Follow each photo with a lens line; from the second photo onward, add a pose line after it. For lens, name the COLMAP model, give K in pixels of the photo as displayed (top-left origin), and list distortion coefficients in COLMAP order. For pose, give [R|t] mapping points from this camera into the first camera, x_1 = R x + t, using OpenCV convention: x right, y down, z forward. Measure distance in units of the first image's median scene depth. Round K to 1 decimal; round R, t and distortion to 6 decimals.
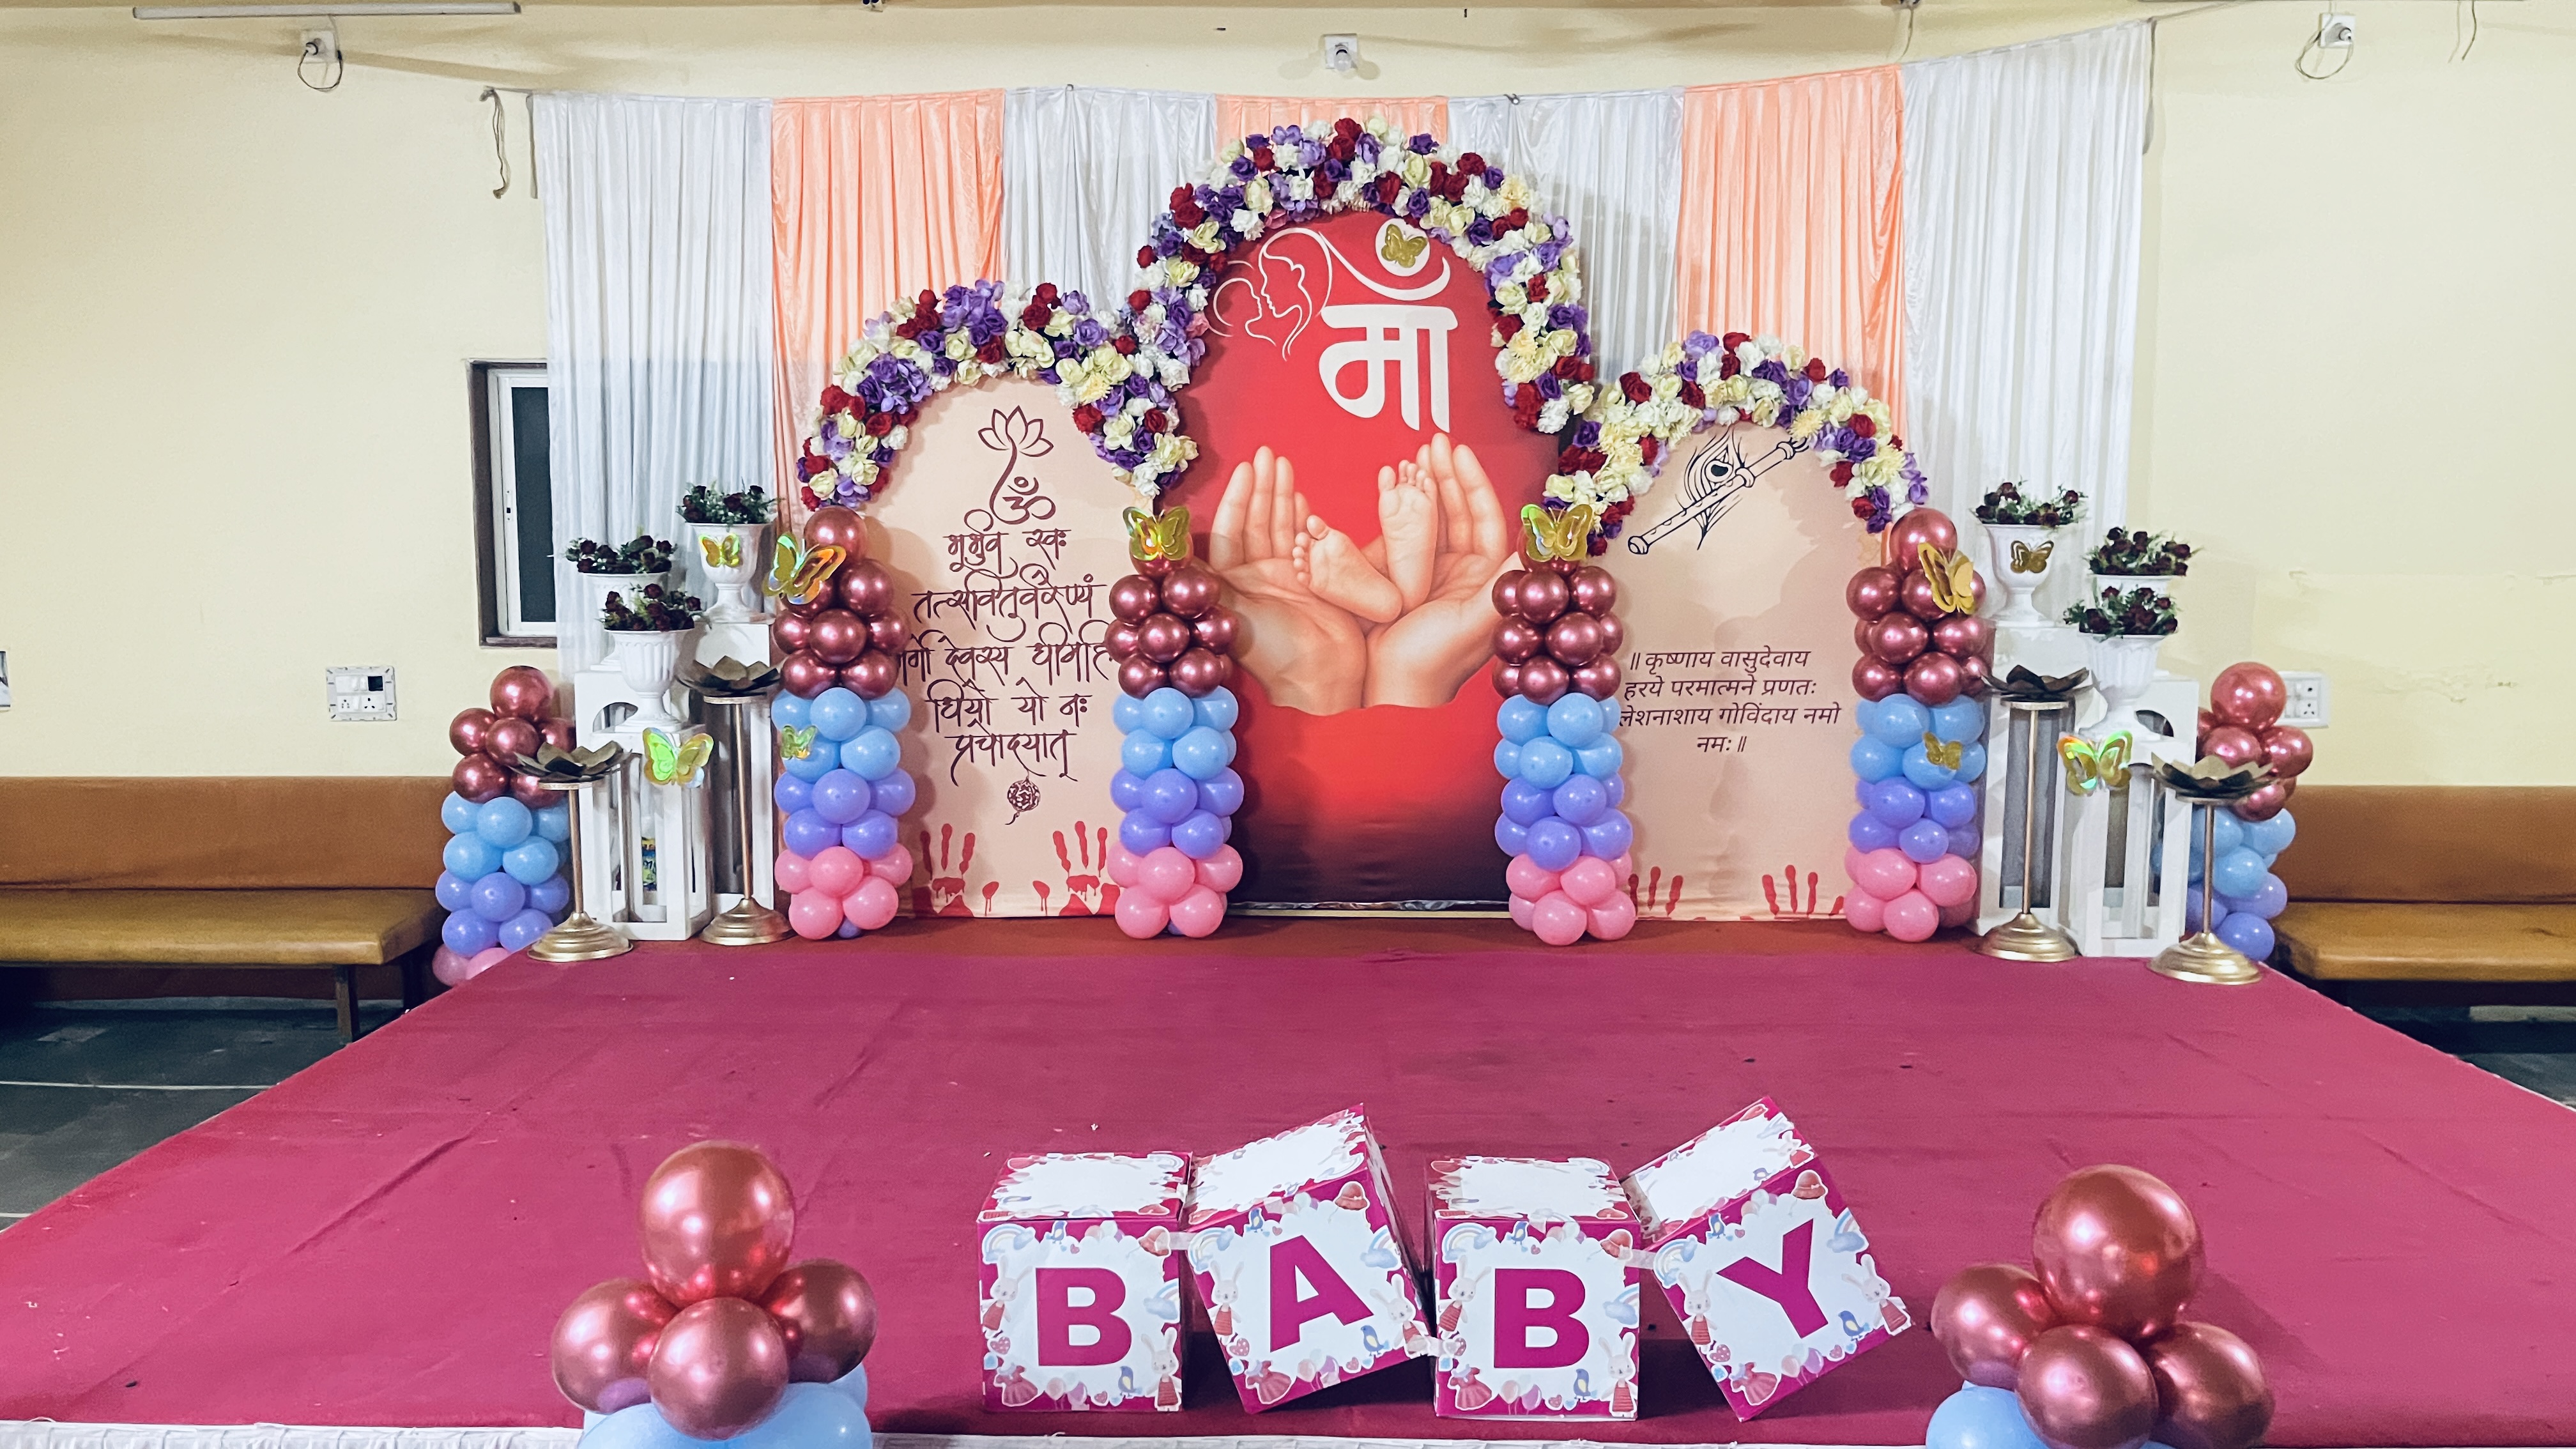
lens RADIAL K [[1882.4, 0, 1267.3], [0, 1882.4, 717.2], [0, 0, 1]] dist [0.069749, -0.073291]
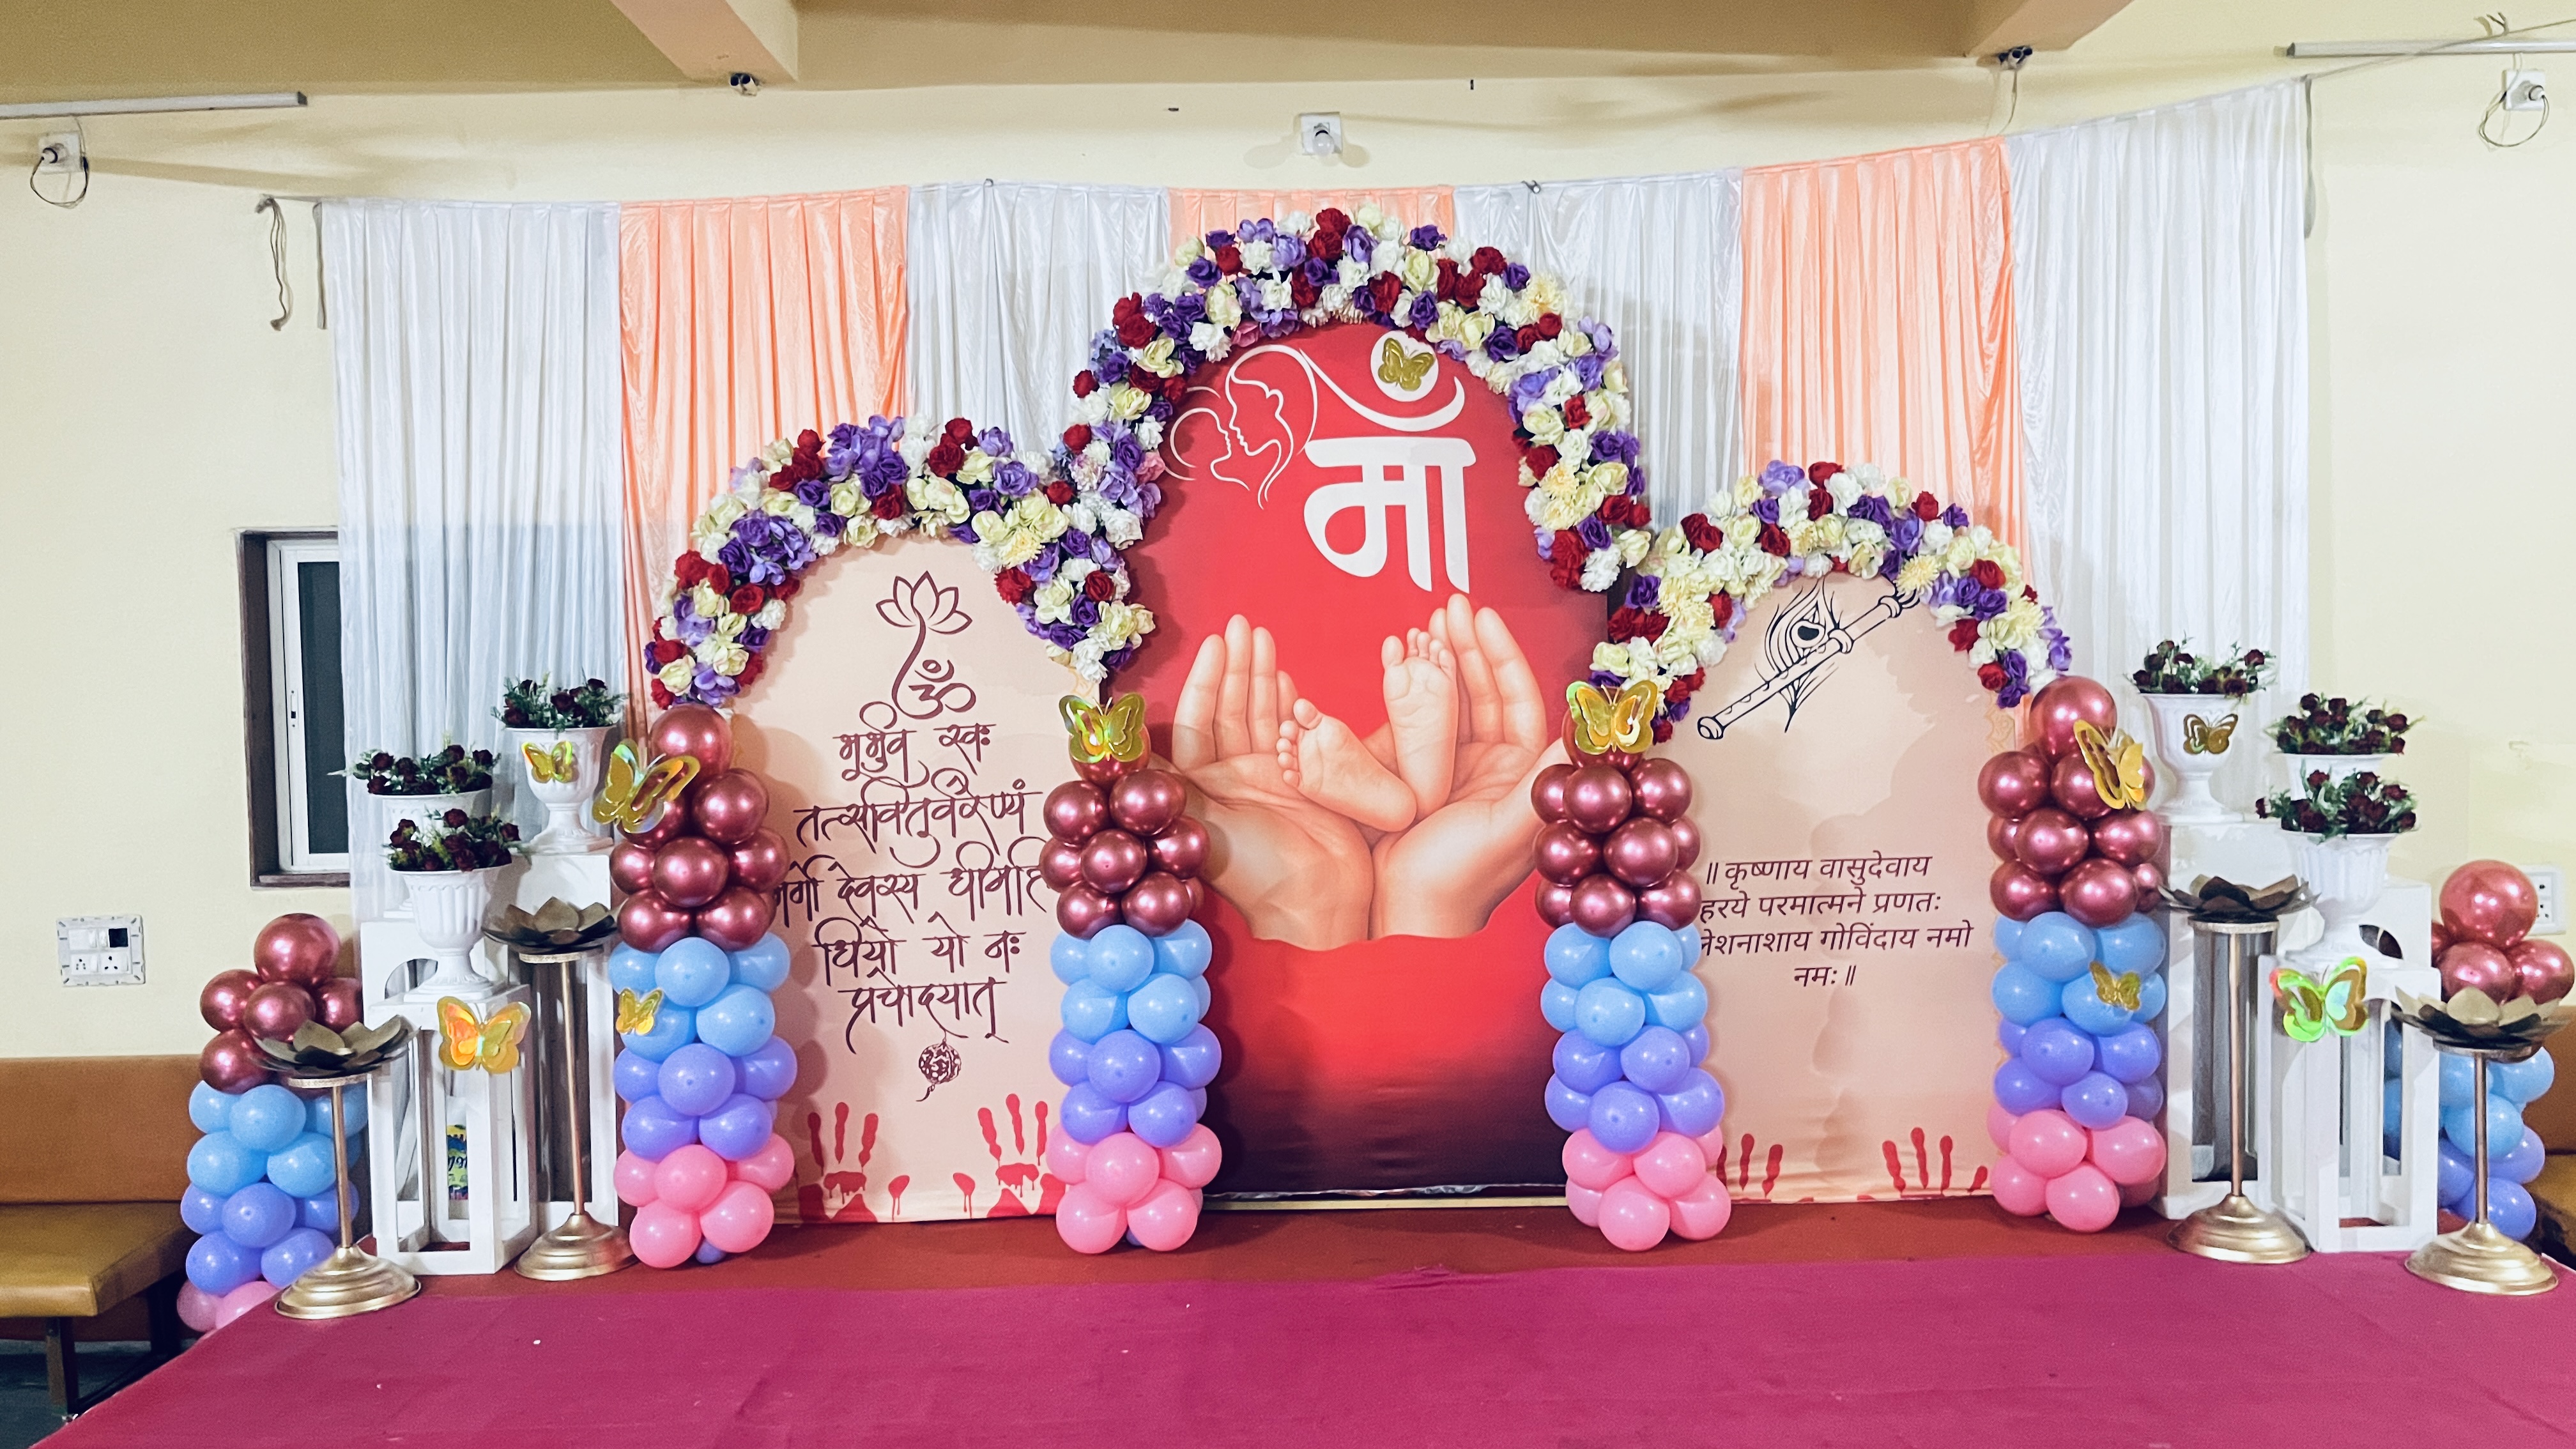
lens RADIAL K [[1882.4, 0, 1267.3], [0, 1882.4, 717.2], [0, 0, 1]] dist [0.069749, -0.073291]
pose [[0.999674, -0.022410, 0.012196, 0.000287], [0.023304, 0.996612, -0.078882, -0.037984], [-0.010387, 0.079140, 0.996809, 0.212876]]
